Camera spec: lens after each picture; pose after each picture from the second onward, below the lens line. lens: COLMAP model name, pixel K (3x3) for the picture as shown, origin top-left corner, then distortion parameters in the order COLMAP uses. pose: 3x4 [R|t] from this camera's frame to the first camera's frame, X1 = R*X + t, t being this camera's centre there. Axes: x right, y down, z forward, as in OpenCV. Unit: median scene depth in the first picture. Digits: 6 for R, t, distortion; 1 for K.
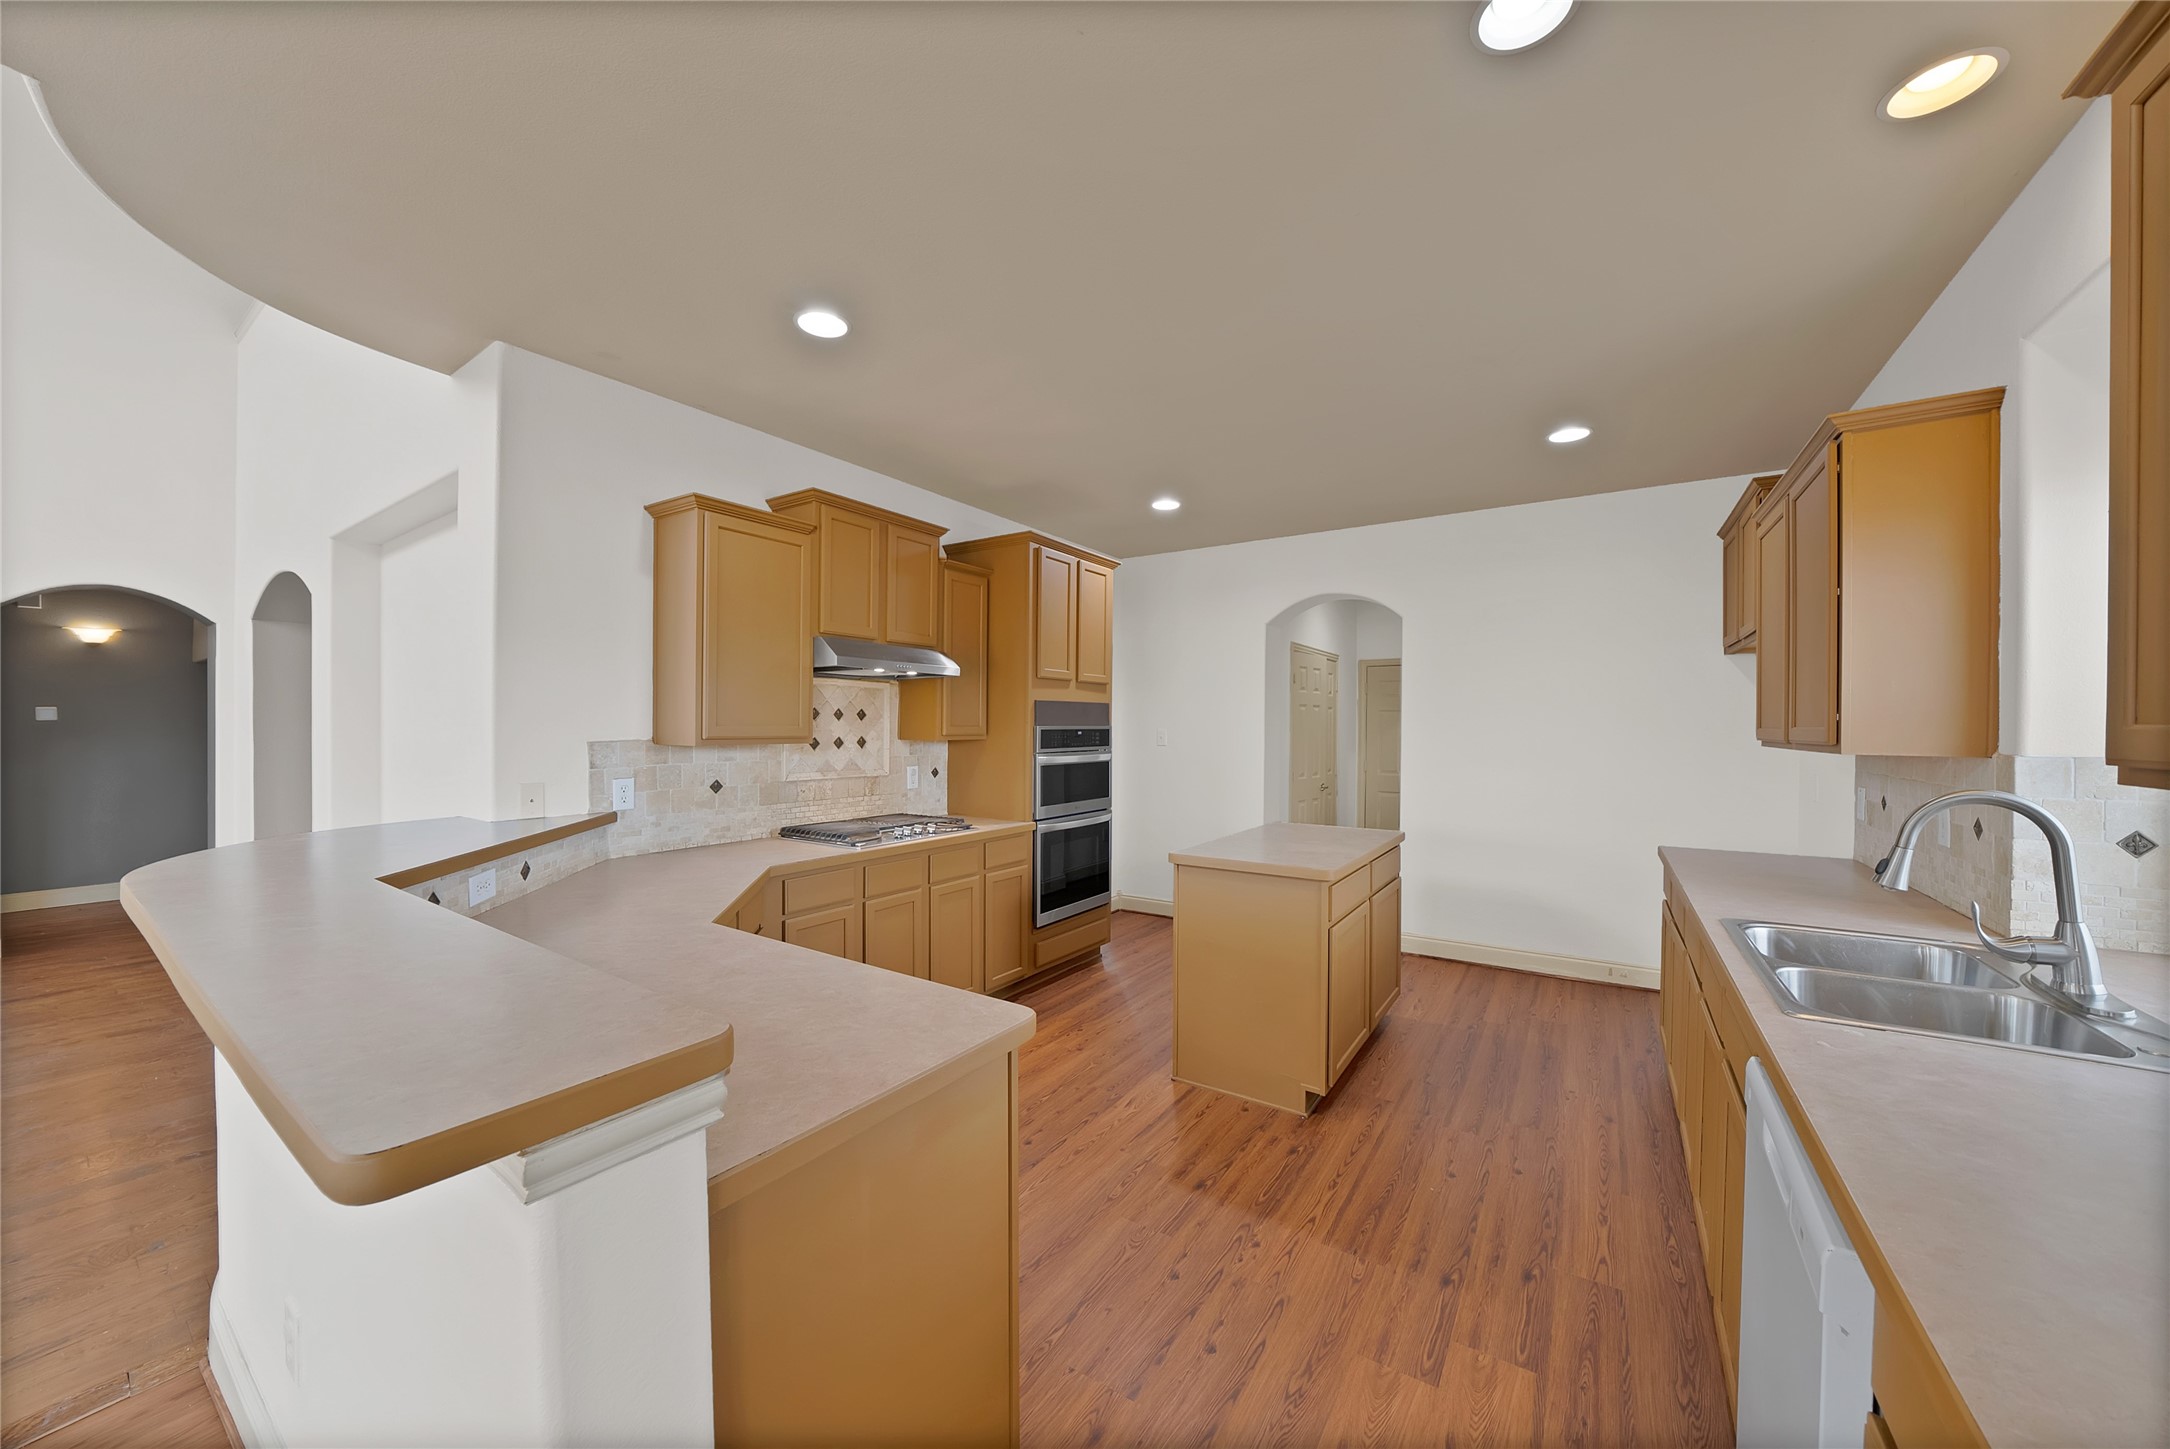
lens RADIAL K [[777.7, 0, 1085.0], [0, 777.7, 724.5], [0, 0, 1]] dist [0.000234, 0.000003]
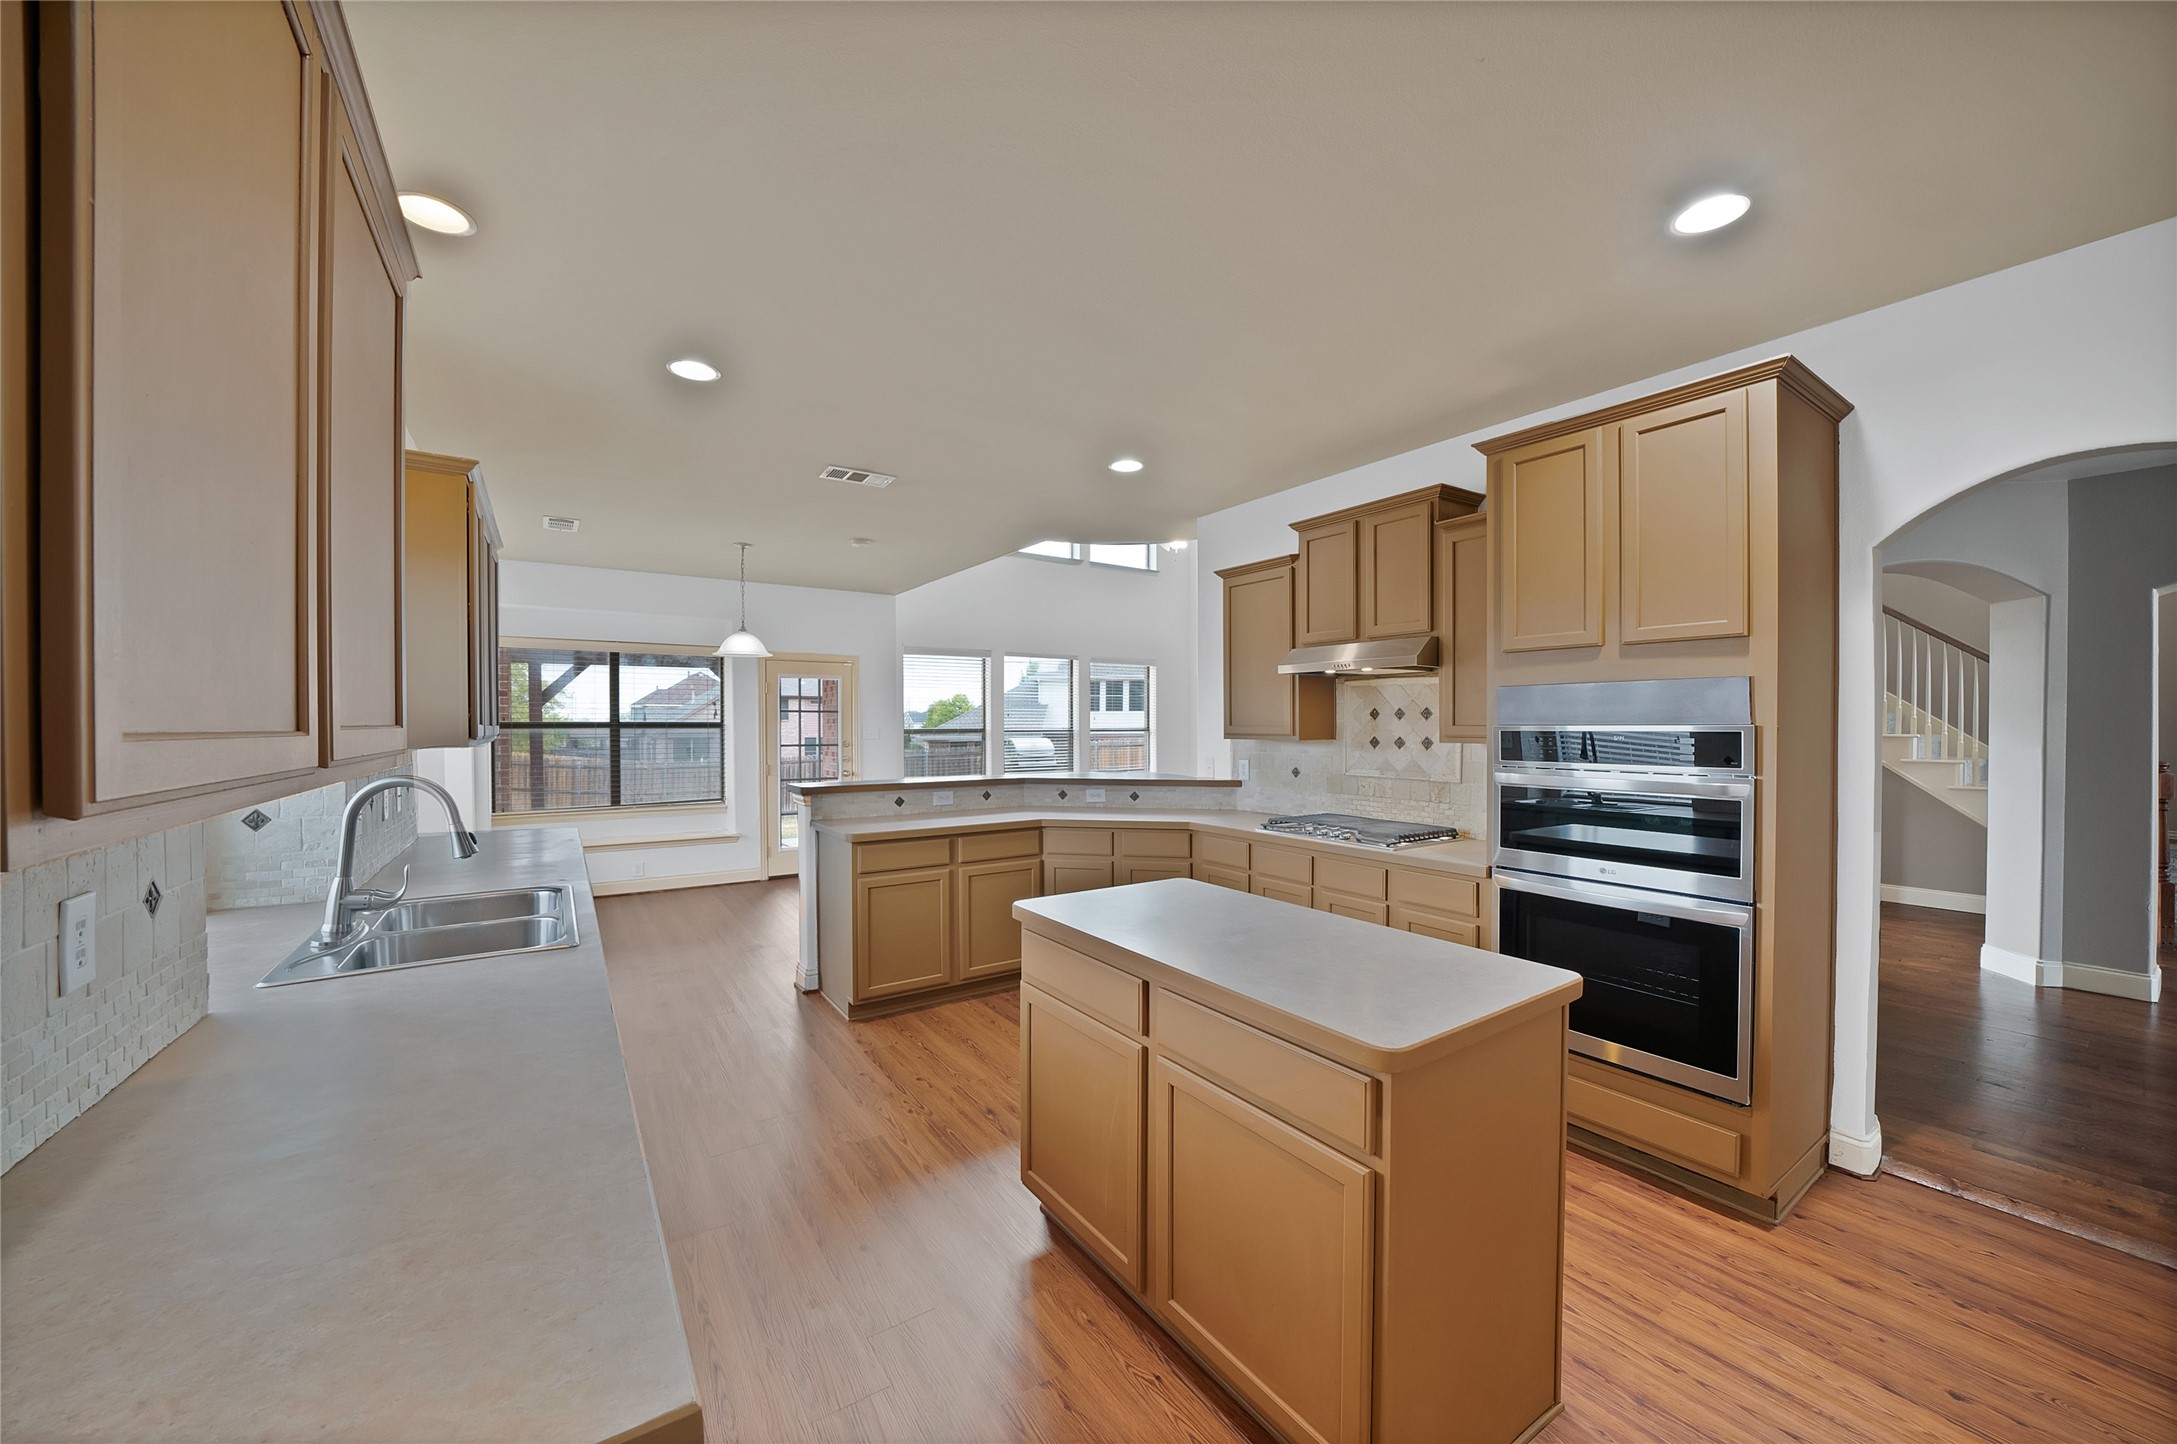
lens RADIAL K [[793.2, 0, 1068.9], [0, 793.2, 724.7], [0, 0, 1]] dist [-0.000225, 0.000018]
pose [[-0.397371, -0.004226, -0.917648, 0.782180], [-0.001674, 0.999991, -0.003880, 0.005288], [0.917657, -0.000005, -0.397375, 1.026528]]
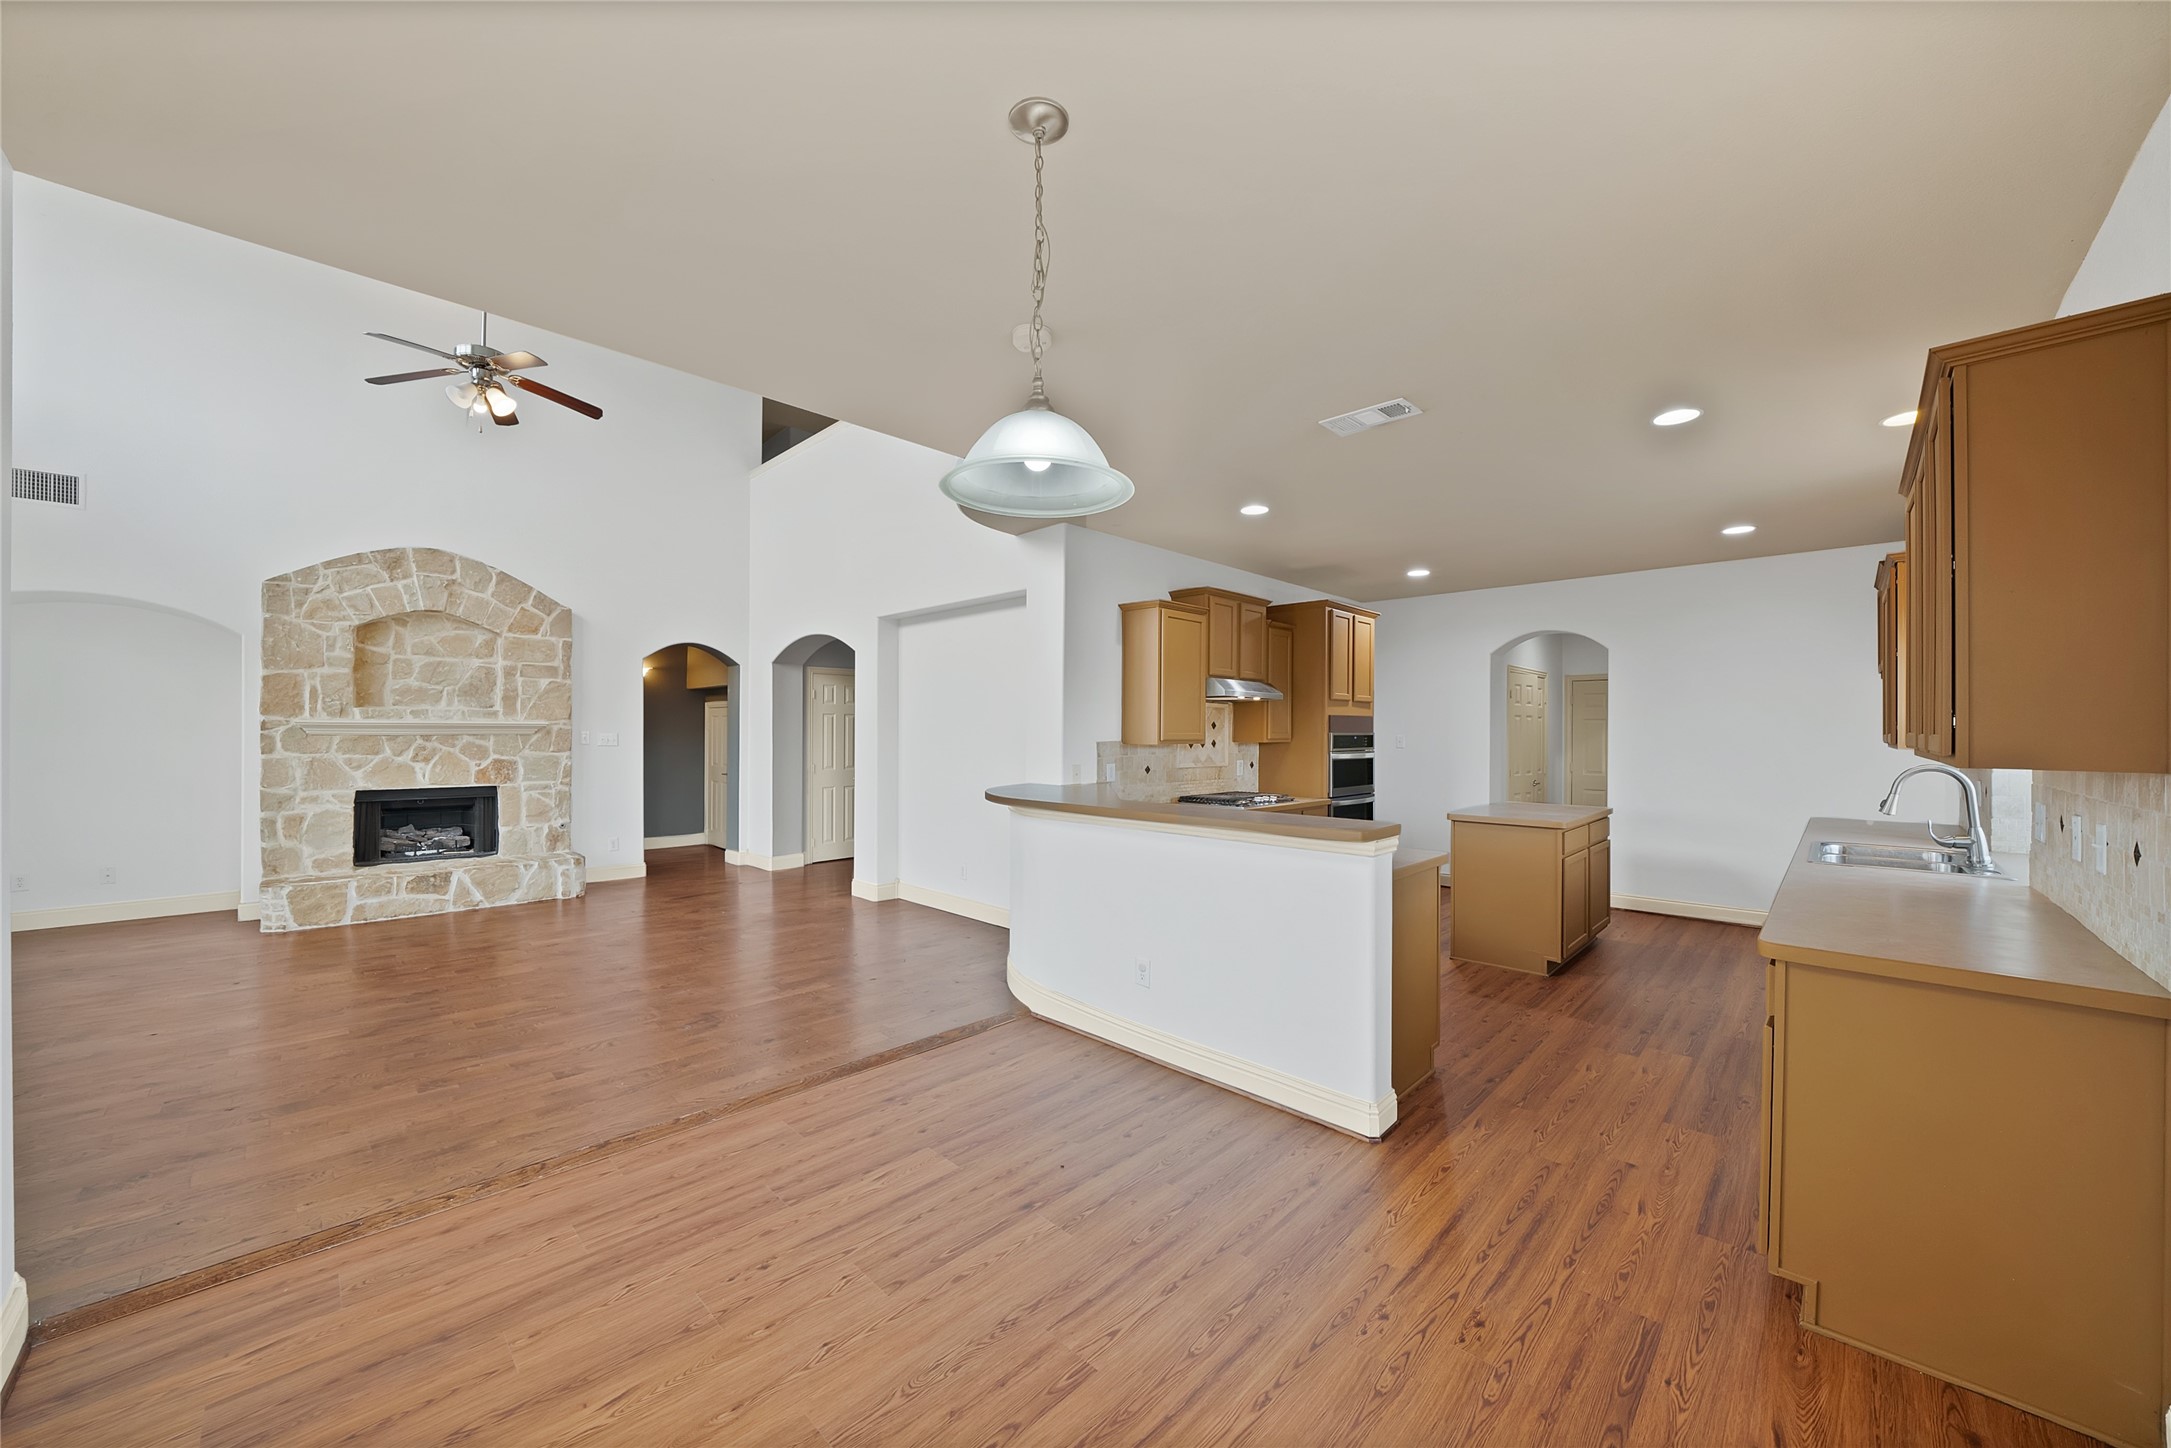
lens RADIAL K [[771.2, 0, 1090.7], [0, 771.2, 727.6], [0, 0, 1]] dist [-0.008836, 0.000010]
pose [[0.981259, -0.002181, -0.192681, -0.243003], [0.001264, 0.999987, -0.004884, -0.001464], [0.192689, 0.004549, 0.981249, -0.537750]]
